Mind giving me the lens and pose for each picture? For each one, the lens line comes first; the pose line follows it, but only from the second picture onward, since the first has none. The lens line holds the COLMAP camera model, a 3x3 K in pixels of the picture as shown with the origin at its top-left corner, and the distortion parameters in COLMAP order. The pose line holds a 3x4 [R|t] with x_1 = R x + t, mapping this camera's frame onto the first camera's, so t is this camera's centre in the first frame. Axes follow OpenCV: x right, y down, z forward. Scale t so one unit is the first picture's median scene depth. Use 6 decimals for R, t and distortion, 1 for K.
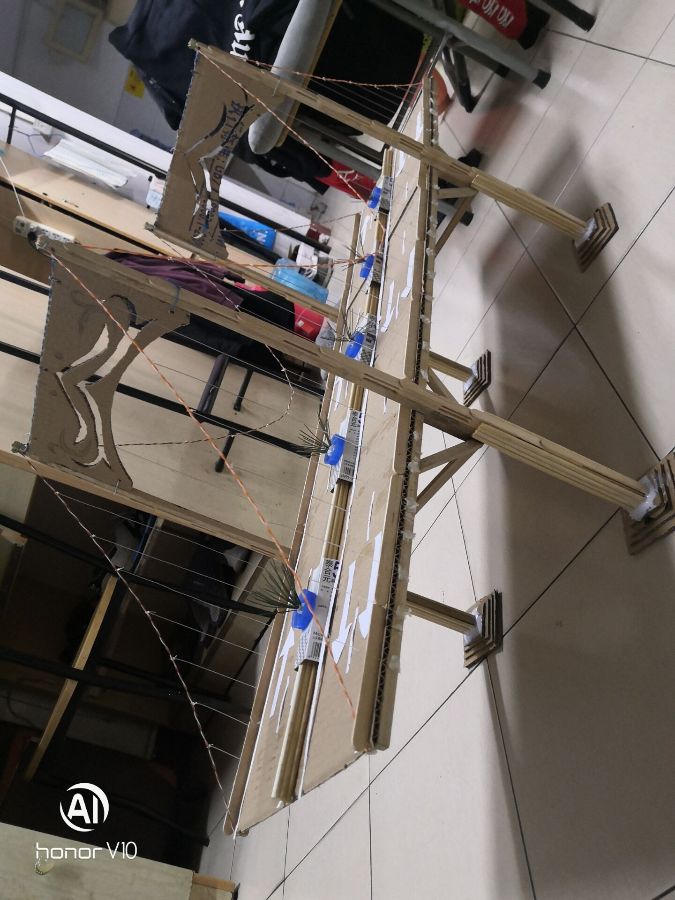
lens RADIAL K [[702.8, 0, 337.5], [0, 702.8, 450.0], [0, 0, 1]] dist [-0.005795, 0.000268]
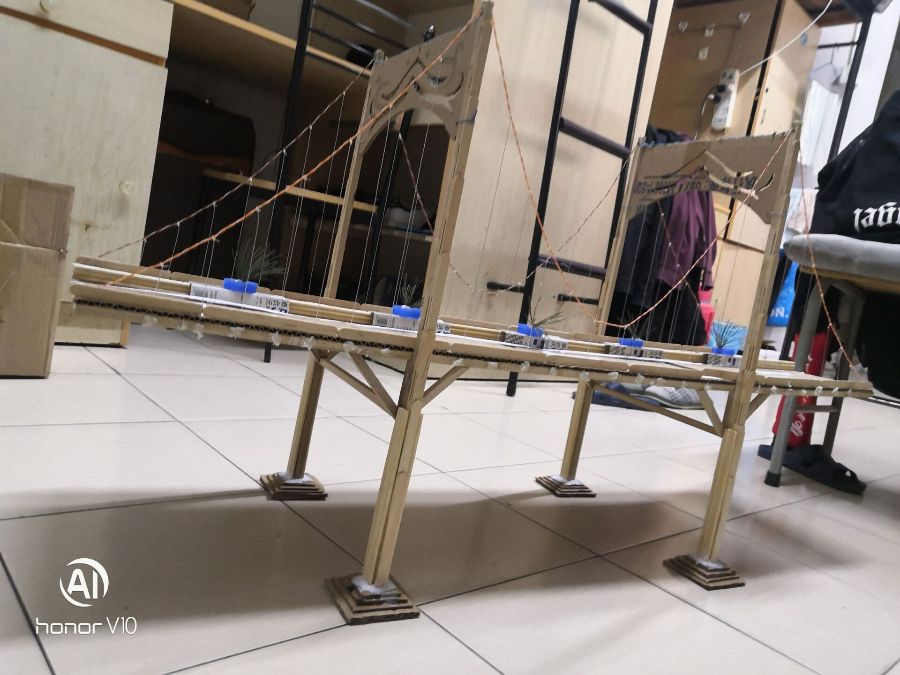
lens RADIAL K [[702.8, 0, 450.0], [0, 702.8, 337.5], [0, 0, 1]] dist [-0.005795, 0.000268]
pose [[0.127963, 0.973181, -0.191166, 0.217386], [-0.965858, 0.166061, 0.198852, -0.237060], [0.225264, 0.159194, 0.961204, -0.039118]]
